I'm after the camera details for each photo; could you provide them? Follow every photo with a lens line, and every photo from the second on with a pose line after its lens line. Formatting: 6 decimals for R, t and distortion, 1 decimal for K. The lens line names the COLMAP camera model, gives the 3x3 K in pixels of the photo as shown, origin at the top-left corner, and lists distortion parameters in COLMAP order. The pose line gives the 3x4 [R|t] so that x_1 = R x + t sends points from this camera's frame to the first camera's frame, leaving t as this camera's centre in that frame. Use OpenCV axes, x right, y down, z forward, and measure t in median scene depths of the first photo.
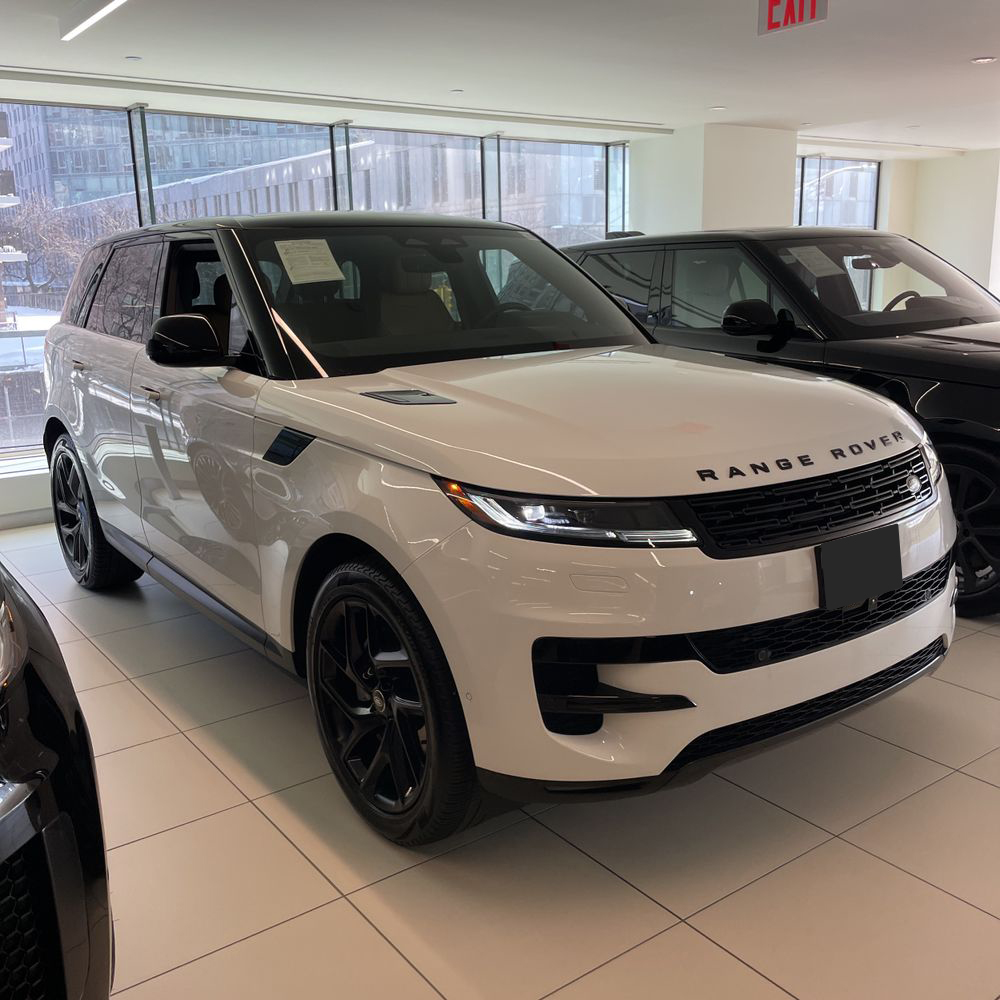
lens RADIAL K [[1012.4, 0, 504.8], [0, 1012.4, 500.5], [0, 0, 1]] dist [0.110269, -0.157448]
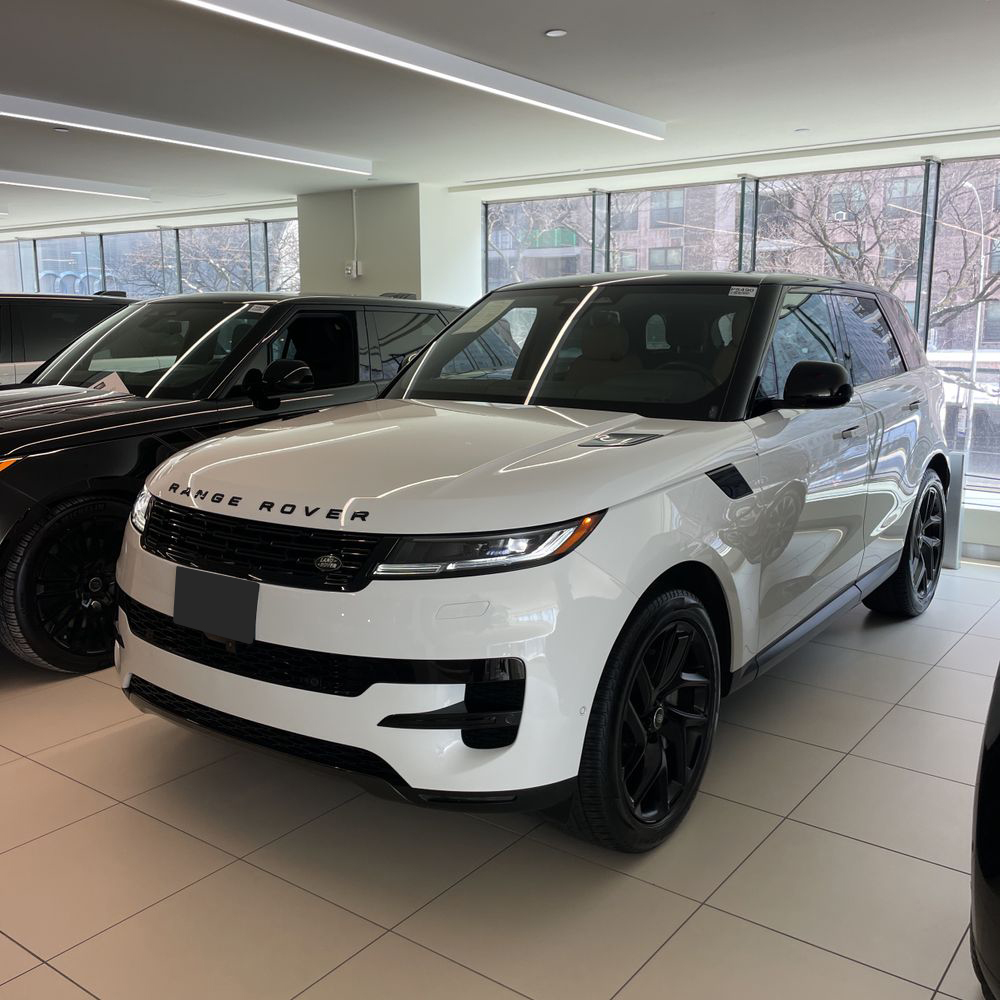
lens RADIAL K [[1015.8, 0, 494.6], [0, 1015.8, 491.9], [0, 0, 1]] dist [0.092215, -0.130815]
pose [[0.280996, 0.181837, -0.942325, 1.264264], [-0.220840, 0.967788, 0.120897, -0.219099], [0.933955, 0.174131, 0.312101, 0.801235]]
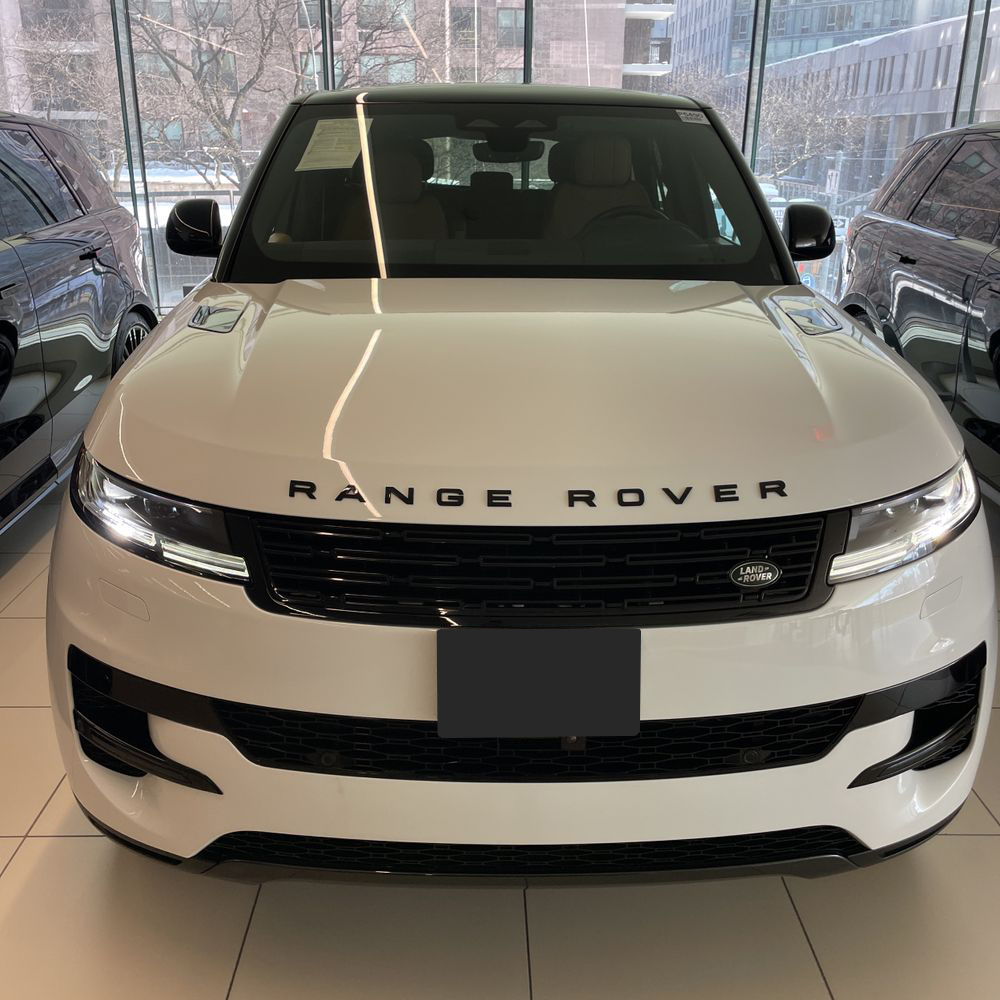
lens RADIAL K [[1020.8, 0, 498.1], [0, 1020.8, 516.0], [0, 0, 1]] dist [0.104614, -0.139691]
pose [[0.811439, 0.227130, -0.538497, 0.565052], [-0.158076, 0.972345, 0.171922, -0.122155], [0.562653, -0.054381, 0.824903, 0.409034]]
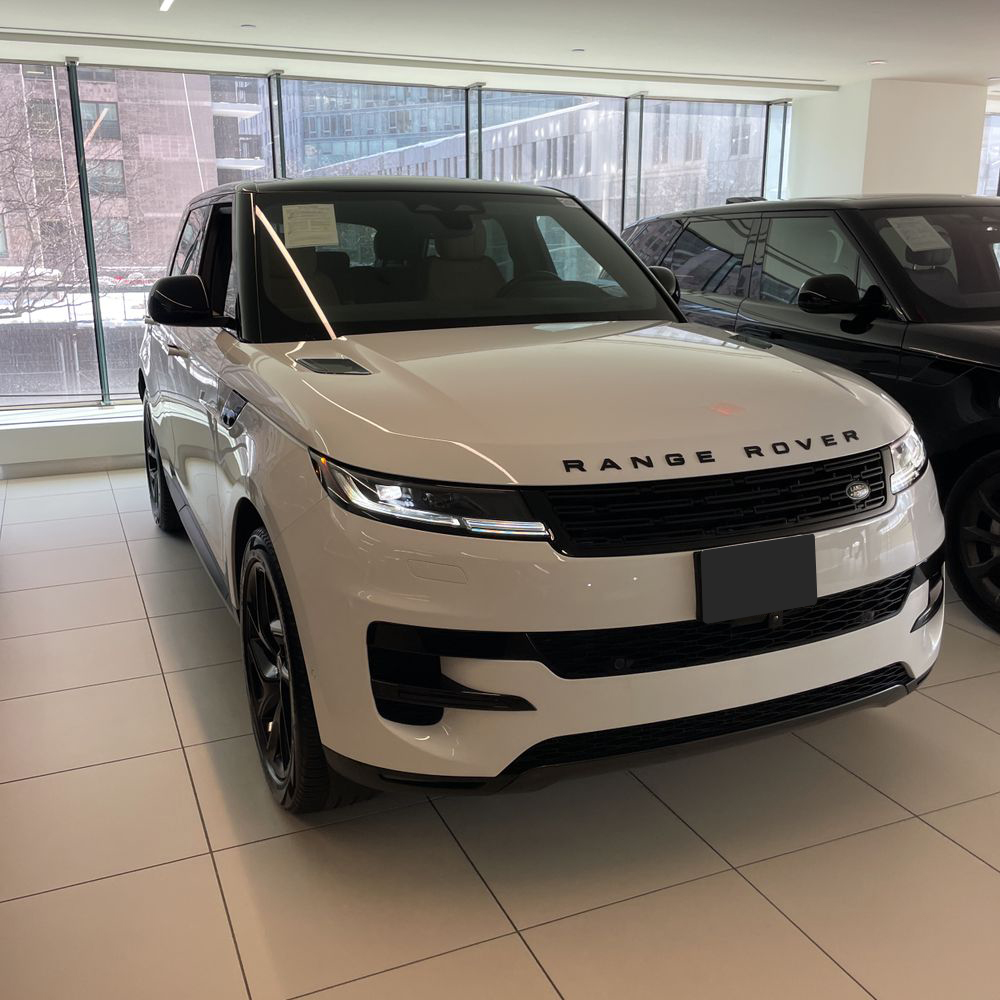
lens RADIAL K [[1015.8, 0, 494.6], [0, 1015.8, 491.9], [0, 0, 1]] dist [0.092215, -0.130815]
pose [[0.973049, 0.073387, -0.218610, 0.274262], [-0.067753, 0.997151, 0.033171, -0.022367], [0.220421, -0.017466, 0.975248, 0.061879]]
